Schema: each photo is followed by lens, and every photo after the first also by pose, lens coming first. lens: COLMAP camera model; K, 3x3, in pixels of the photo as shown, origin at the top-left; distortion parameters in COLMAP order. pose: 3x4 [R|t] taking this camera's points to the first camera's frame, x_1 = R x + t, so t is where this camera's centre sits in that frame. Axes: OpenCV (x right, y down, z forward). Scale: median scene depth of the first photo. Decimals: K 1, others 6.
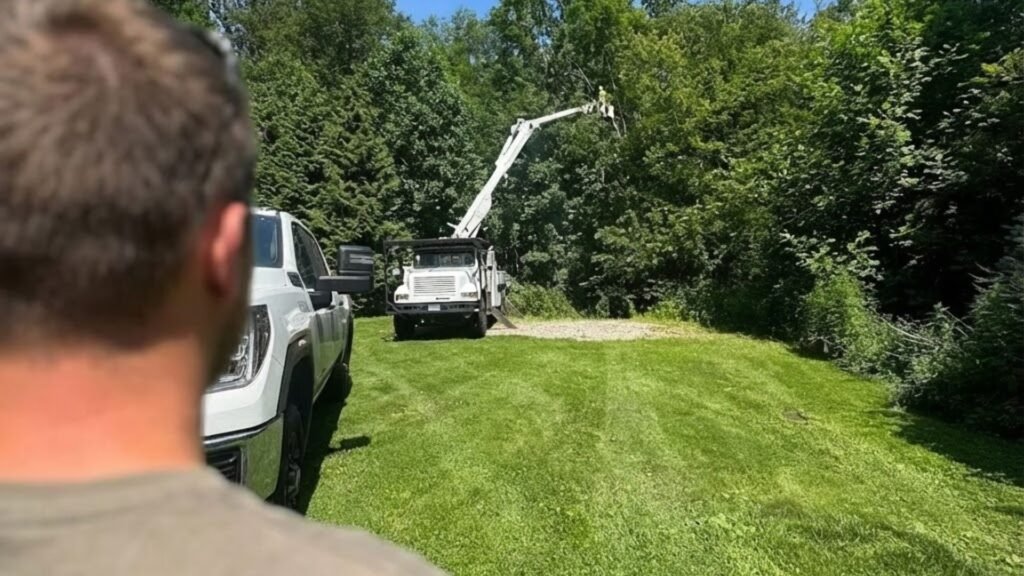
lens RADIAL K [[530.3, 0, 509.6], [0, 530.3, 286.3], [0, 0, 1]] dist [-0.000460, -0.002901]
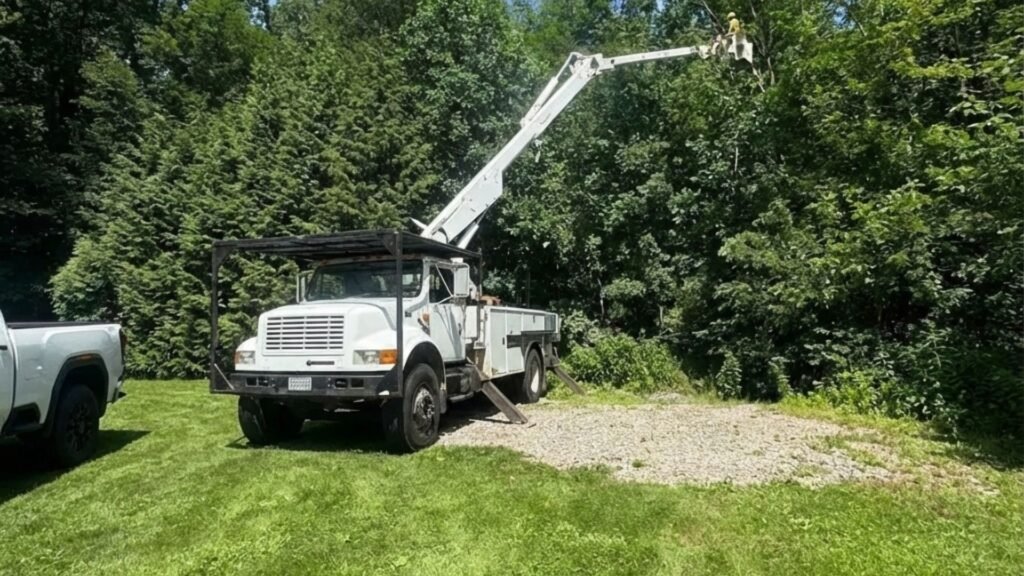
lens RADIAL K [[530.3, 0, 518.6], [0, 530.3, 288.4], [0, 0, 1]] dist [-0.000460, -0.002901]
pose [[0.962721, 0.007913, -0.270382, 0.111607], [-0.024621, 0.997986, -0.058459, -0.013502], [0.269375, 0.062937, 0.960977, 0.381337]]
